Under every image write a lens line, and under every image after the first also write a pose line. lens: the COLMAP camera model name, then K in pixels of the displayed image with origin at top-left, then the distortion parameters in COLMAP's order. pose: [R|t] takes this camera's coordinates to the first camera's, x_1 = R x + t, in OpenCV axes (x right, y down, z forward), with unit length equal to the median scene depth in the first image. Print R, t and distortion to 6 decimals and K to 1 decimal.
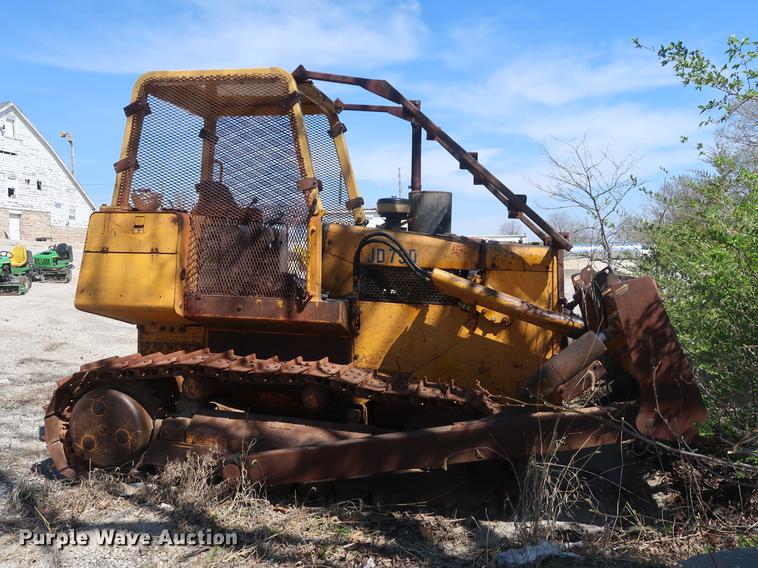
lens RADIAL K [[675.5, 0, 383.1], [0, 675.5, 281.2], [0, 0, 1]] dist [0.010621, -0.009676]
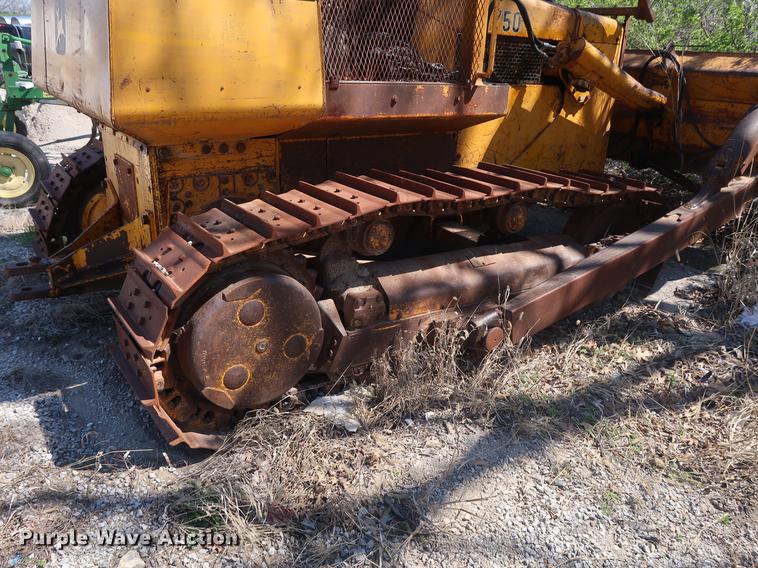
lens RADIAL K [[590.3, 0, 378.0], [0, 590.3, 283.2], [0, 0, 1]] dist [-0.028327, 0.007640]
pose [[0.688103, -0.266625, 0.674852, -0.633055], [0.004072, 0.931448, 0.363850, -0.001762], [-0.725601, -0.247619, 0.642018, 0.614181]]
